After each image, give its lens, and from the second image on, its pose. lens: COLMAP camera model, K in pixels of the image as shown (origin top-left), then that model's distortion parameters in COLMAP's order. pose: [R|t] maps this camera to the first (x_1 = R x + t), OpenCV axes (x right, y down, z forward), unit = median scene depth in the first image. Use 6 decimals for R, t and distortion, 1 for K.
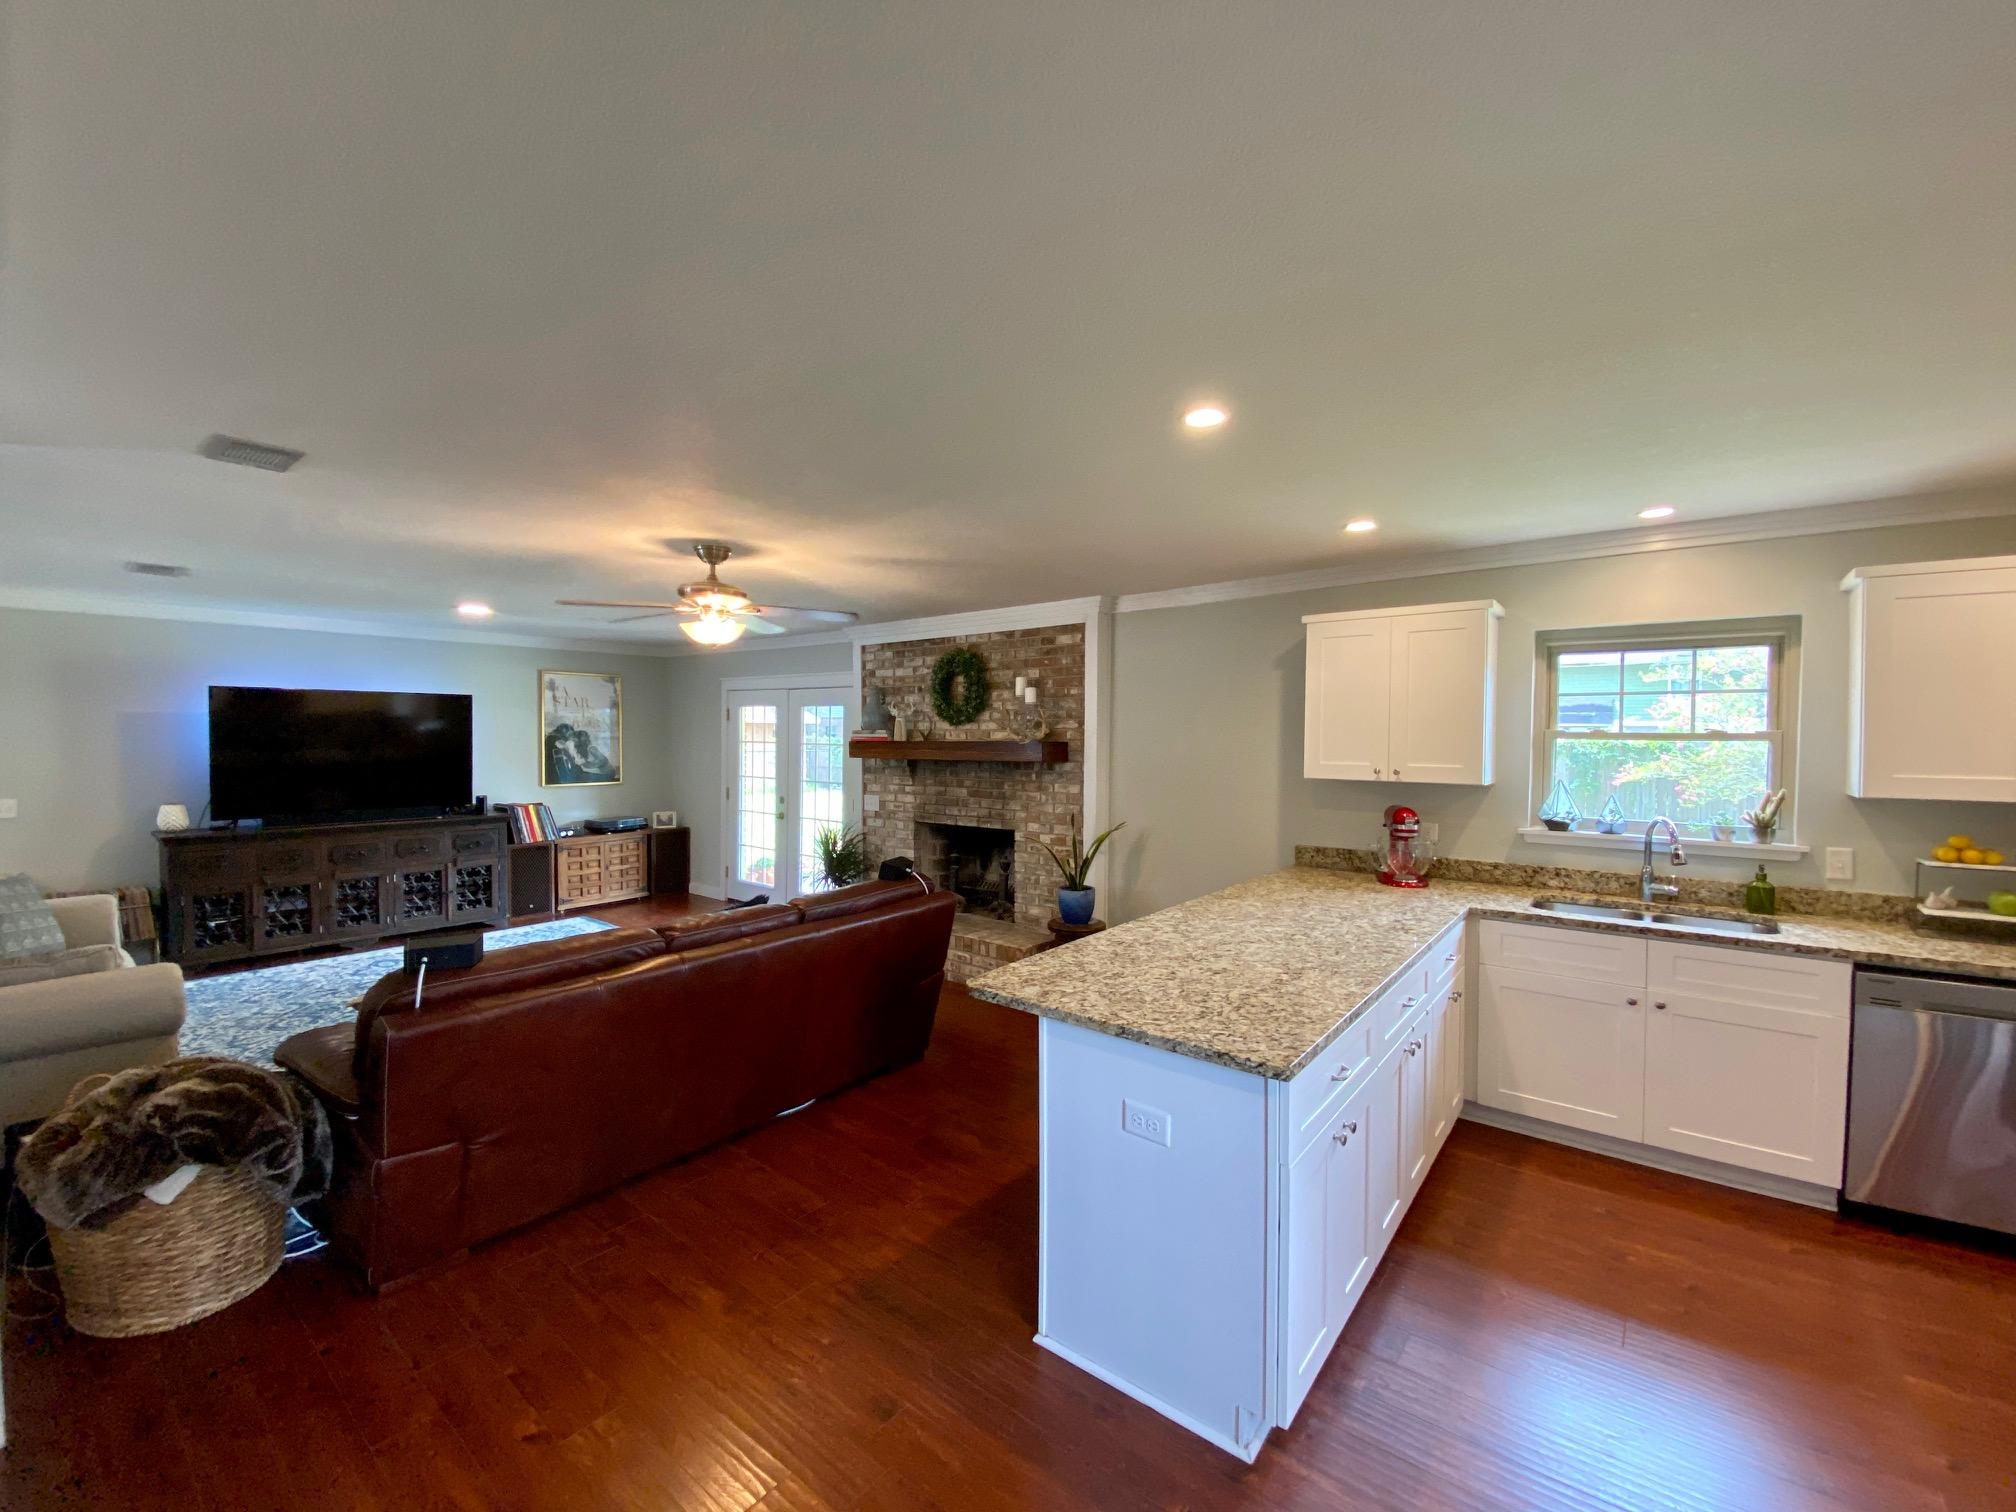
lens RADIAL K [[813.5, 0, 1002.2], [0, 813.5, 752.9], [0, 0, 1]] dist [0.021271, -0.020585]
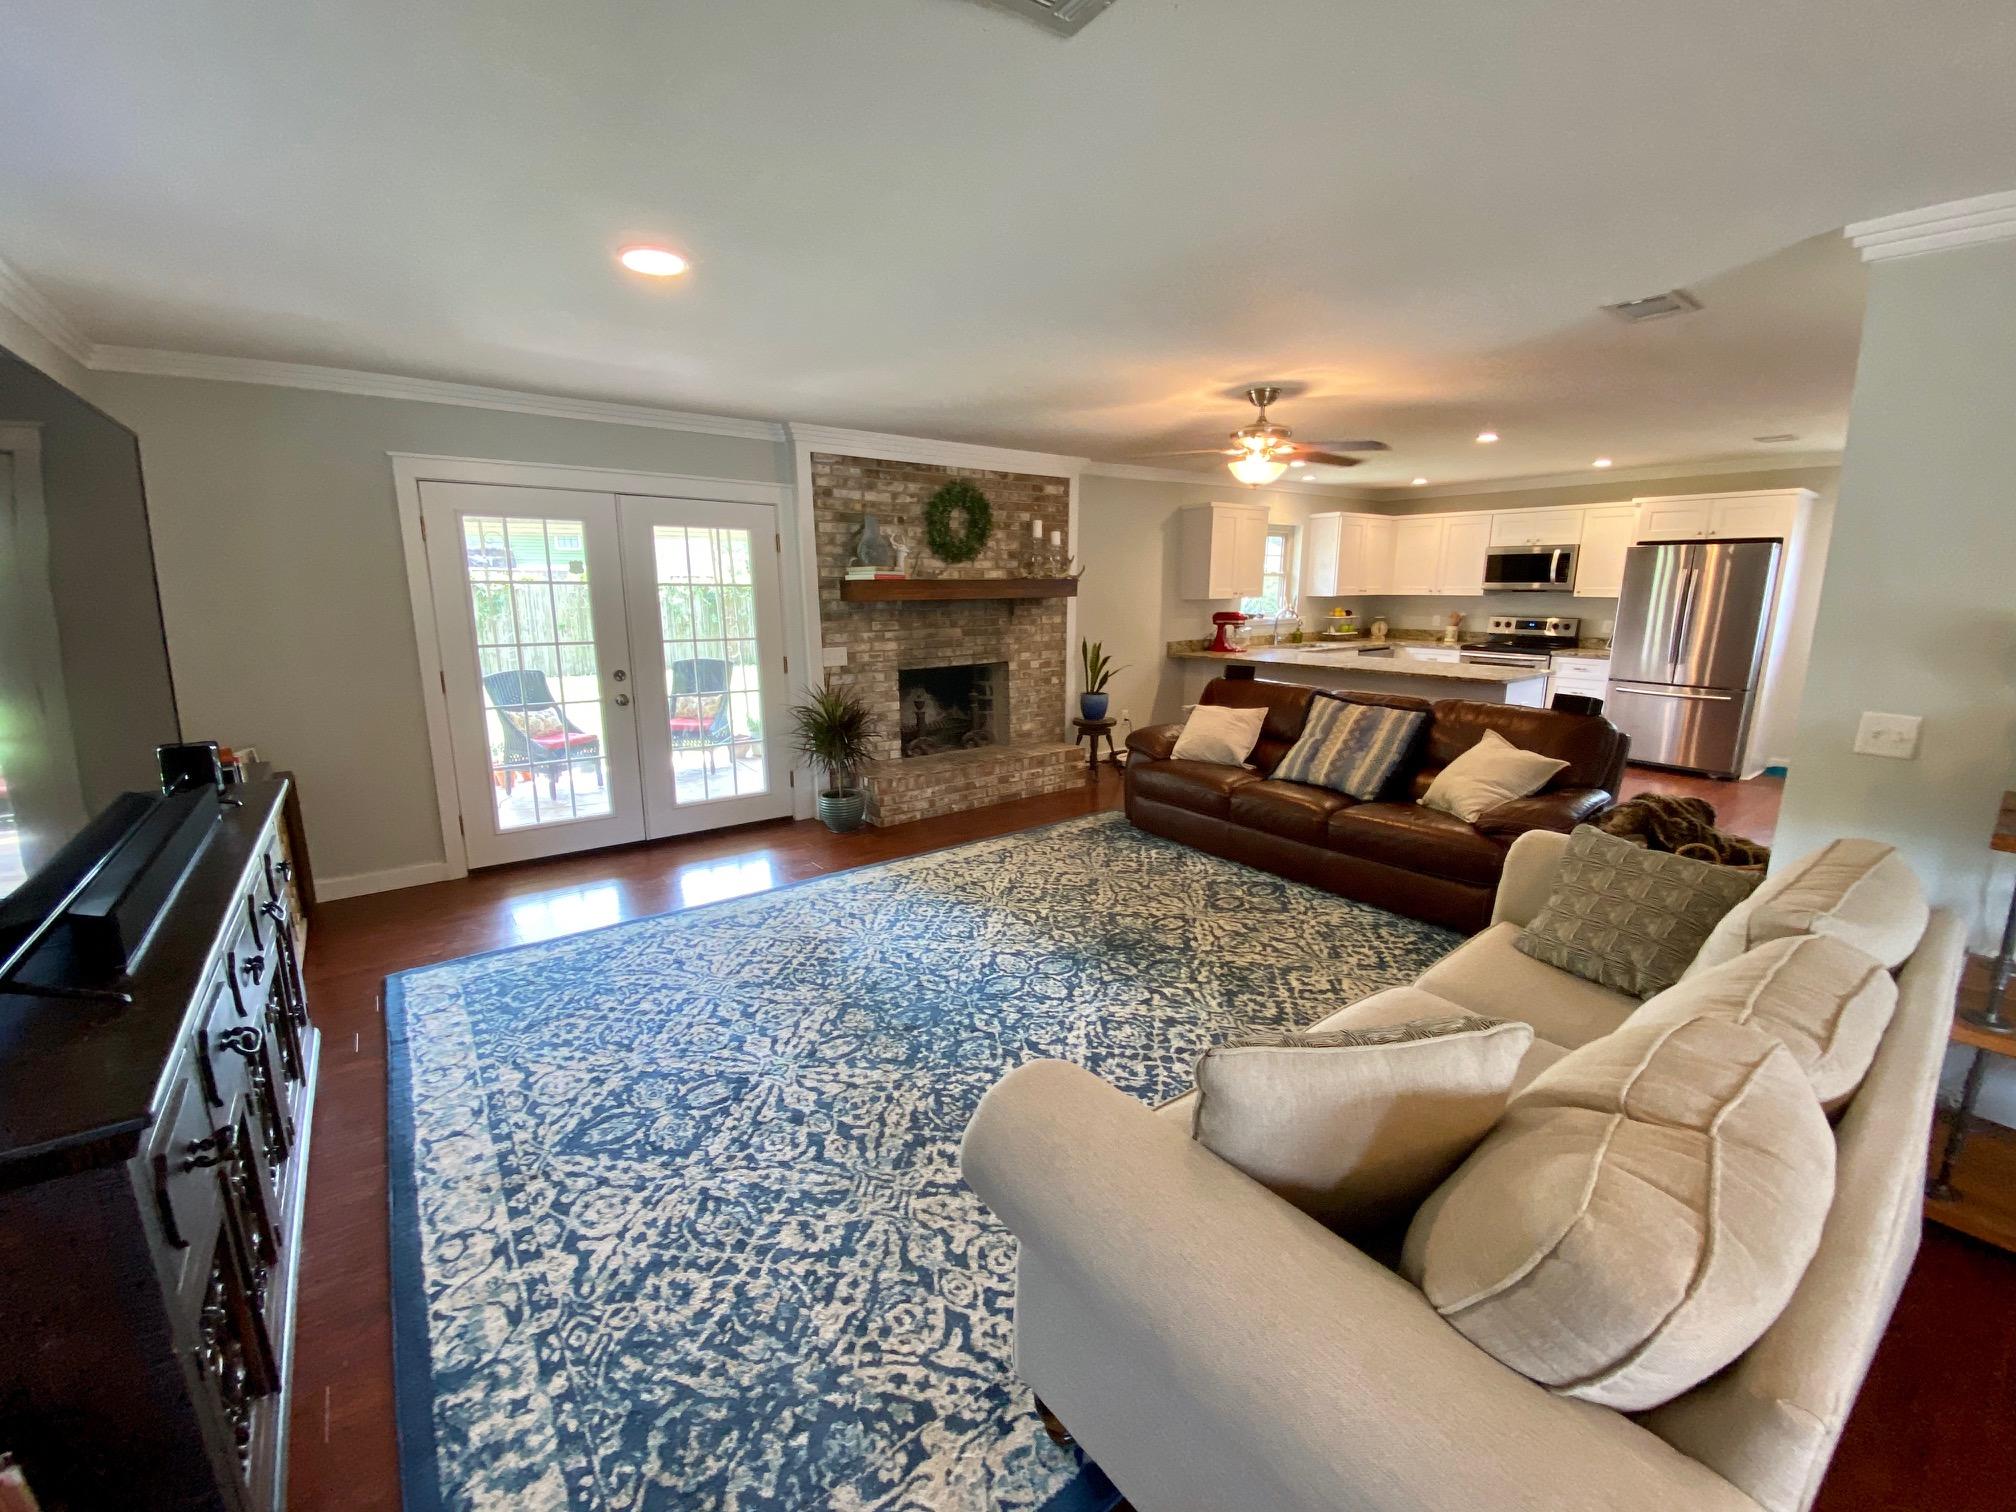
lens RADIAL K [[813.5, 0, 1002.8], [0, 813.5, 751.7], [0, 0, 1]] dist [0.021271, -0.020585]
pose [[0.248704, -0.199067, 0.947902, -1.524001], [0.024261, 0.979625, 0.199364, -0.007752], [-0.968276, -0.026585, 0.248466, 1.025982]]
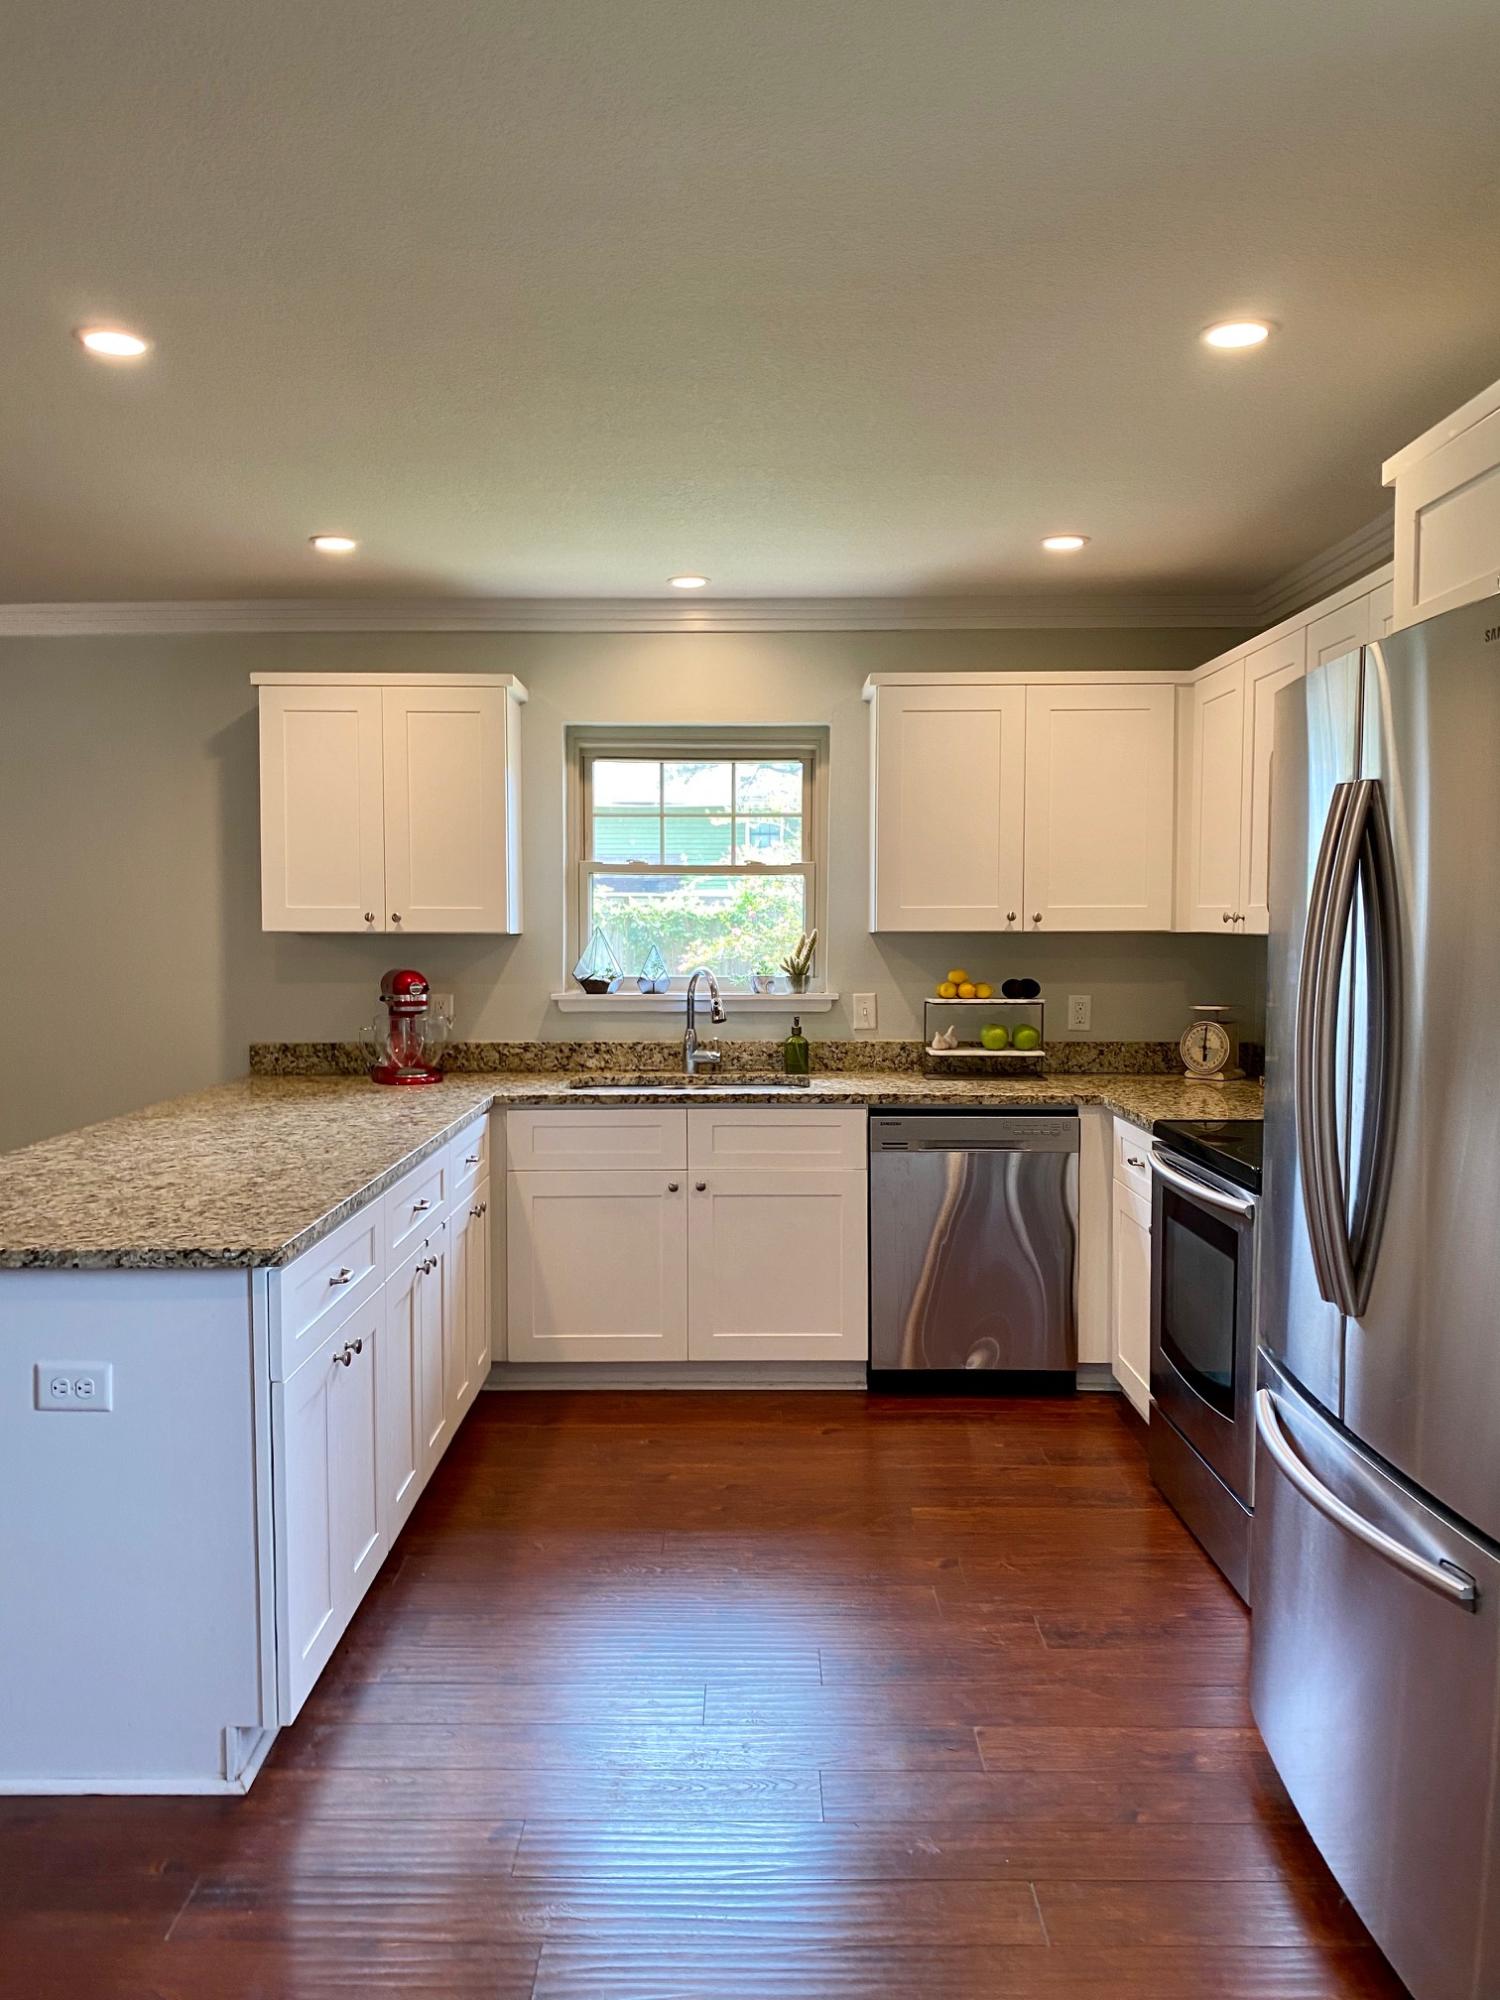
lens RADIAL K [[1524.1, 0, 741.1], [0, 1524.1, 999.6], [0, 0, 1]] dist [0.033852, -0.040789]
pose [[0.779629, -0.037508, 0.625118, -0.087140], [0.016687, 0.999095, 0.039136, 0.044996], [-0.626020, -0.020081, 0.779548, -0.165277]]
